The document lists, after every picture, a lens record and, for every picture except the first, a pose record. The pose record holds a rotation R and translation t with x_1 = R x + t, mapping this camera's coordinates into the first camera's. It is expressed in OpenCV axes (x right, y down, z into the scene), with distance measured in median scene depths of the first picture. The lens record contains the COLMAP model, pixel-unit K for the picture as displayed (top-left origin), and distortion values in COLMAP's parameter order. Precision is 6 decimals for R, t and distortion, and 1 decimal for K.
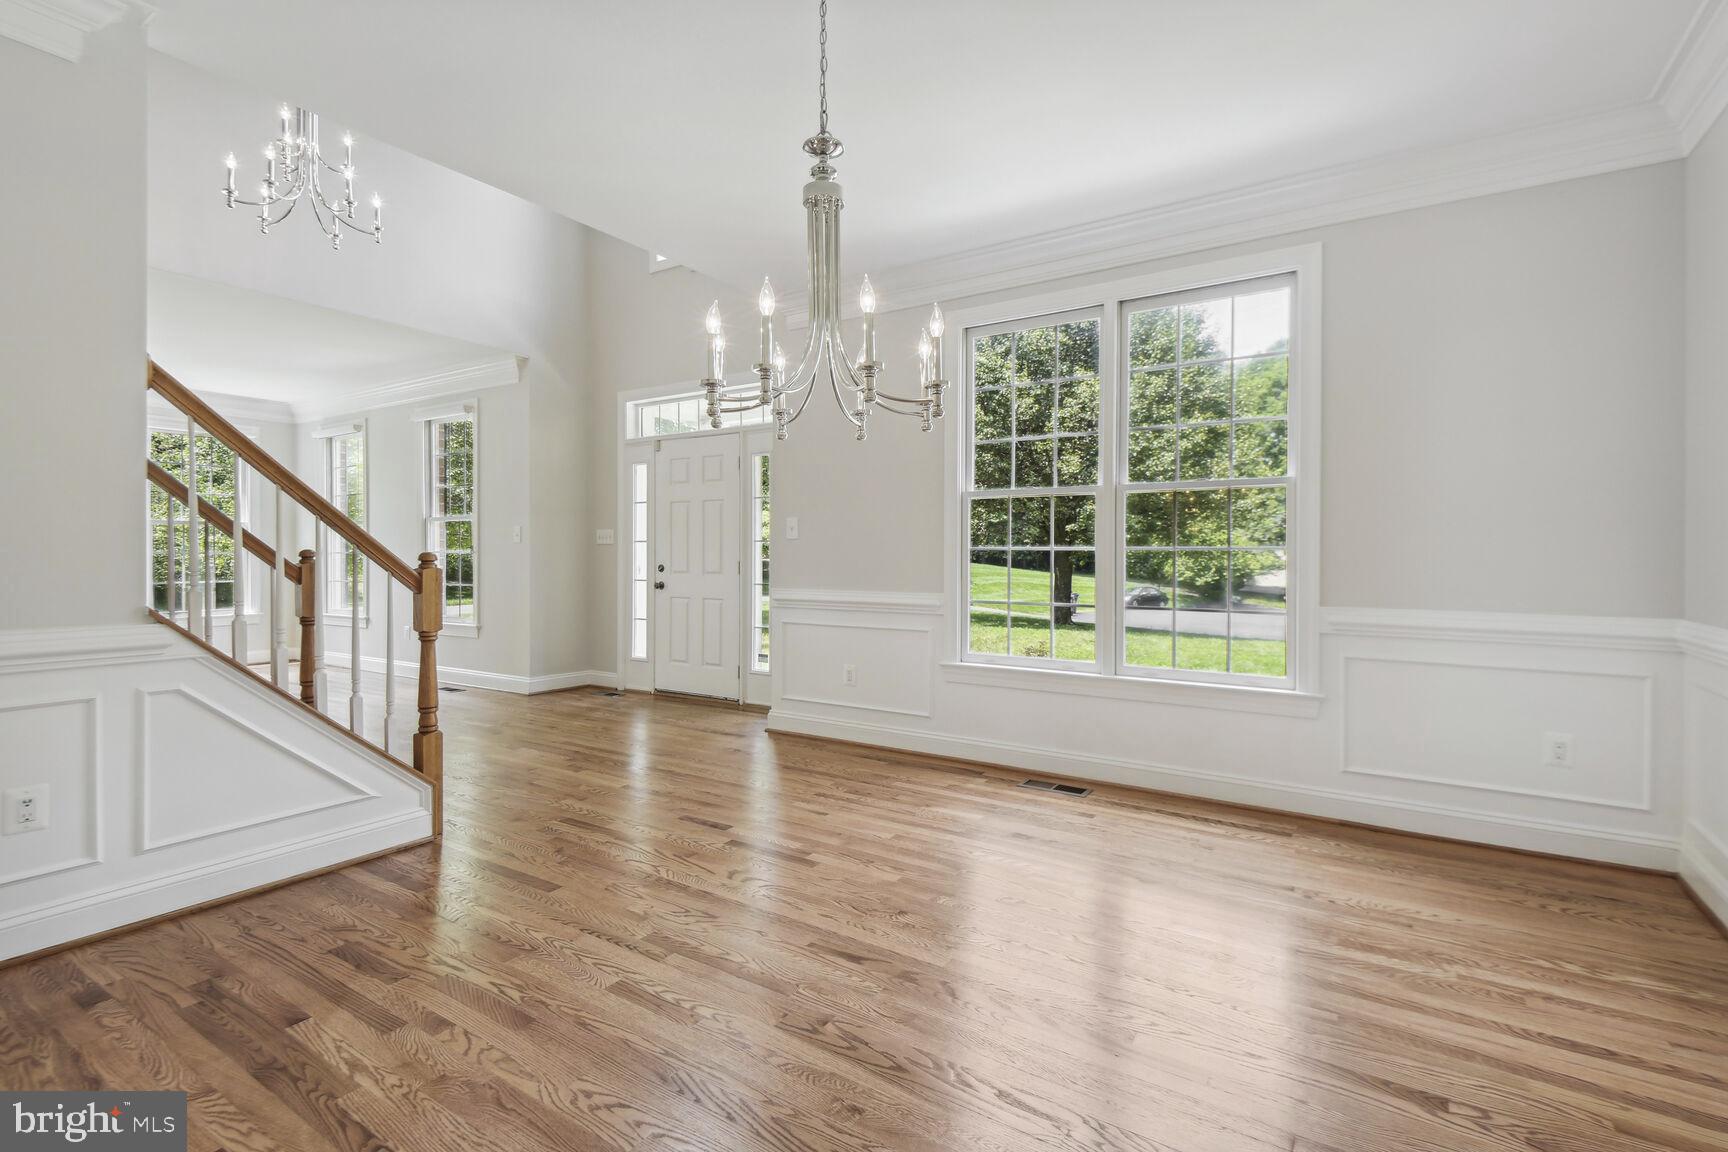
lens RADIAL K [[799.8, 0, 919.6], [0, 799.8, 555.5], [0, 0, 1]] dist [0.010666, -0.002558]
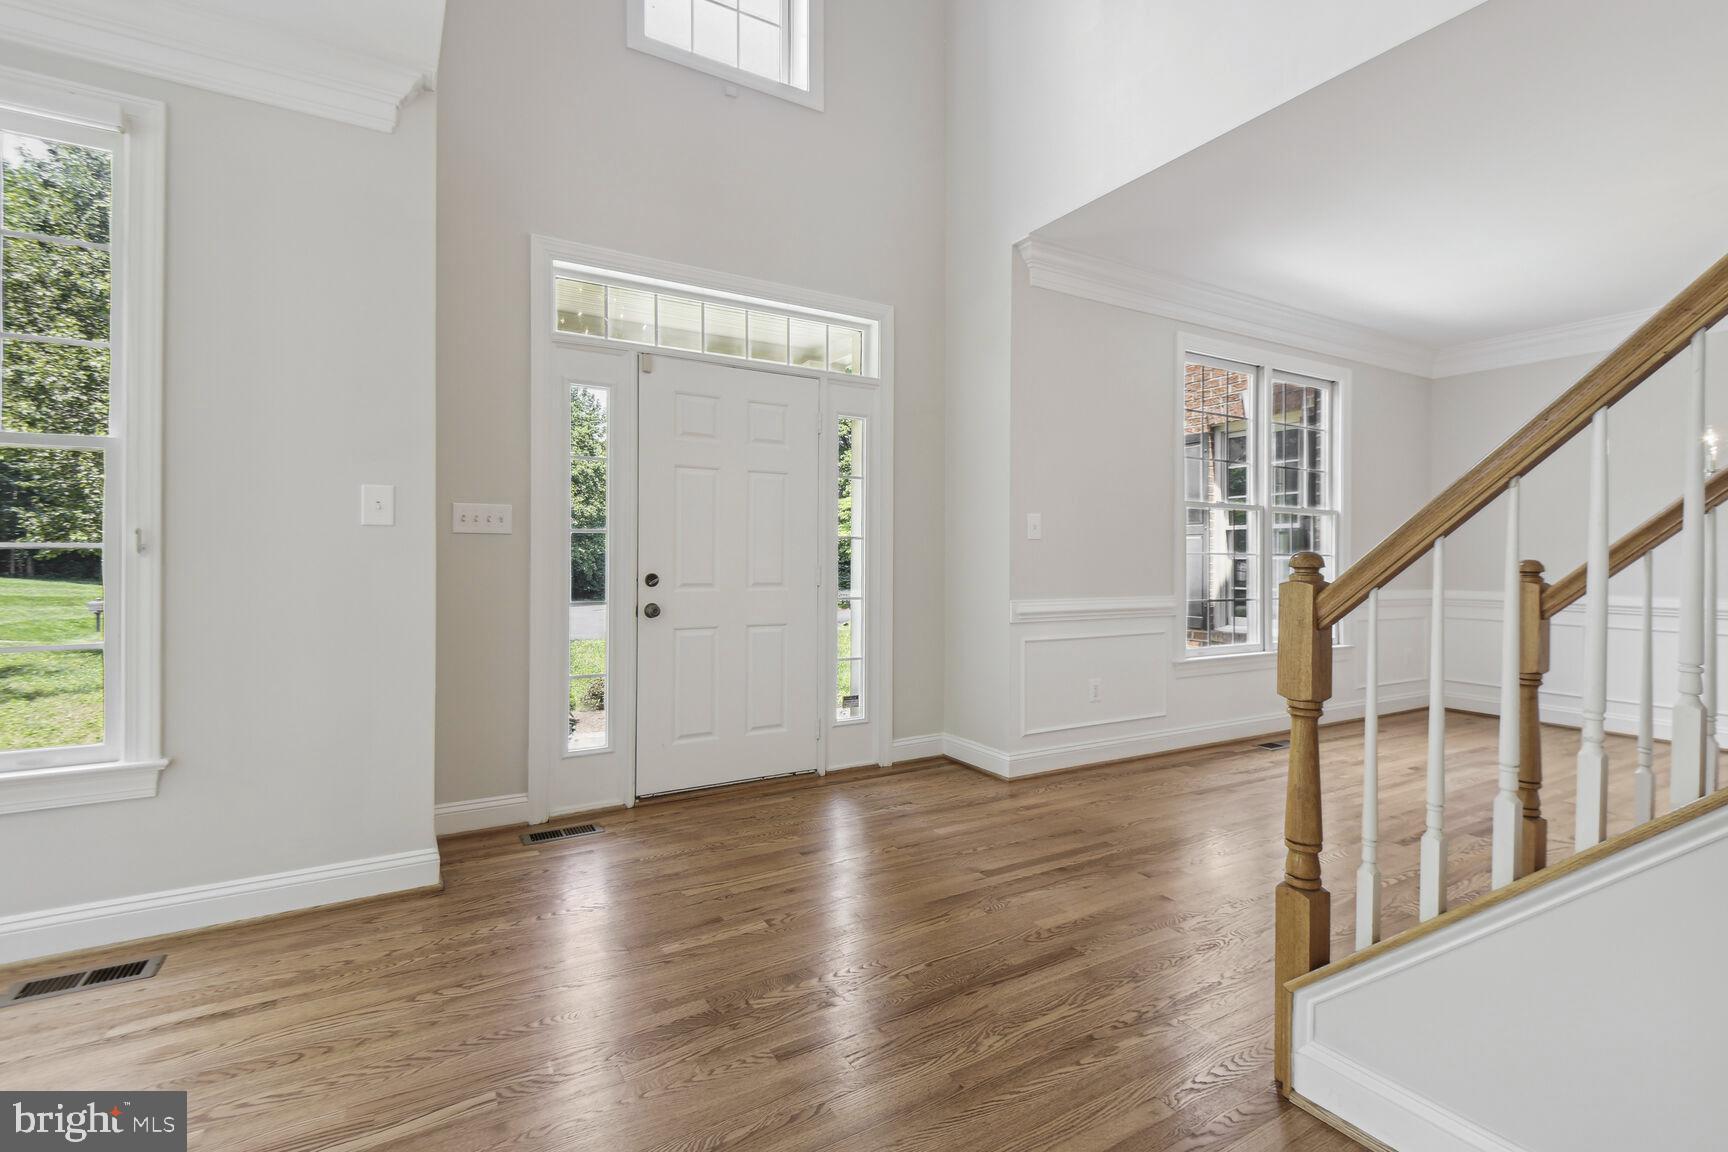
lens RADIAL K [[799.8, 0, 830.3], [0, 799.8, 553.1], [0, 0, 1]] dist [0.010666, -0.002558]
pose [[0.452548, 0.006930, 0.891713, -1.126732], [-0.007516, 0.999964, -0.003957, -0.002824], [-0.891708, -0.004911, 0.452584, 0.919774]]
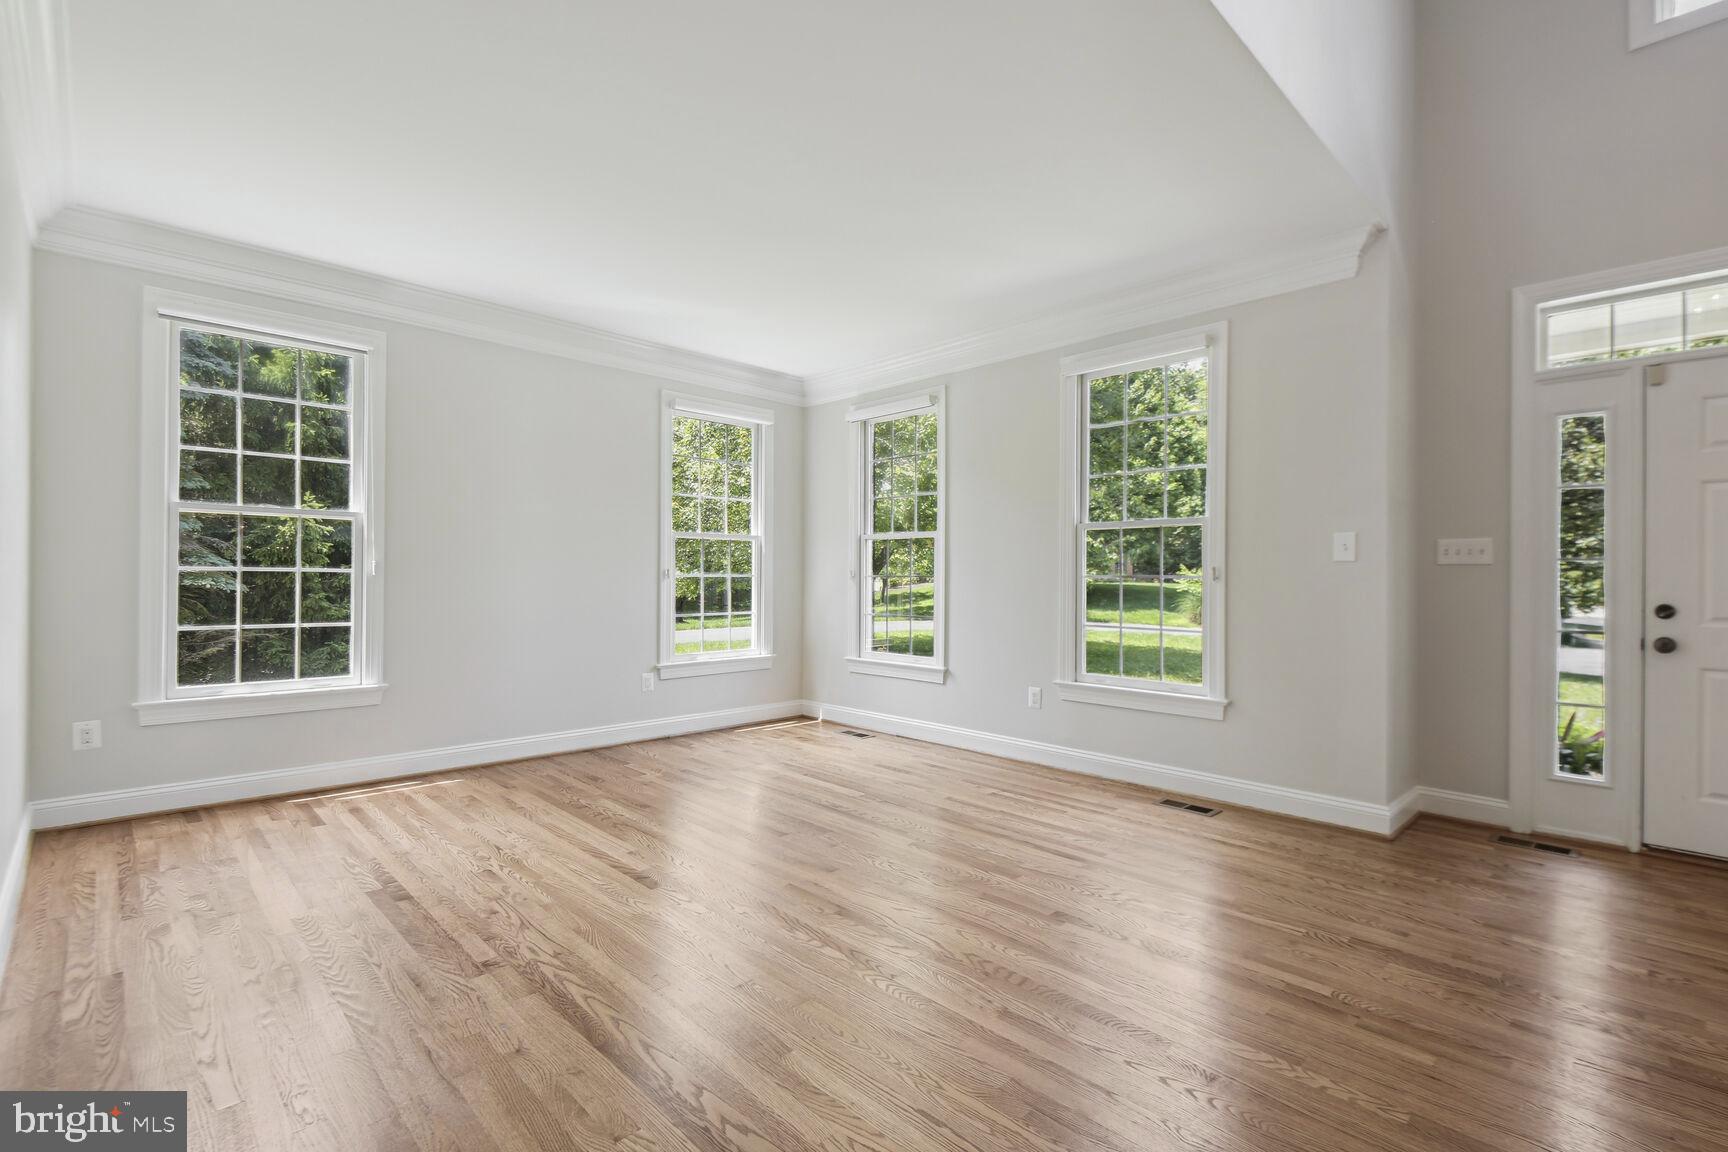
lens RADIAL K [[799.8, 0, 859.6], [0, 799.8, 577.4], [0, 0, 1]] dist [0.010666, -0.002558]
pose [[0.964145, 0.007538, -0.265268, -1.002150], [-0.005832, 0.999957, 0.007220, -0.010217], [0.265311, -0.005414, 0.964148, 0.525659]]
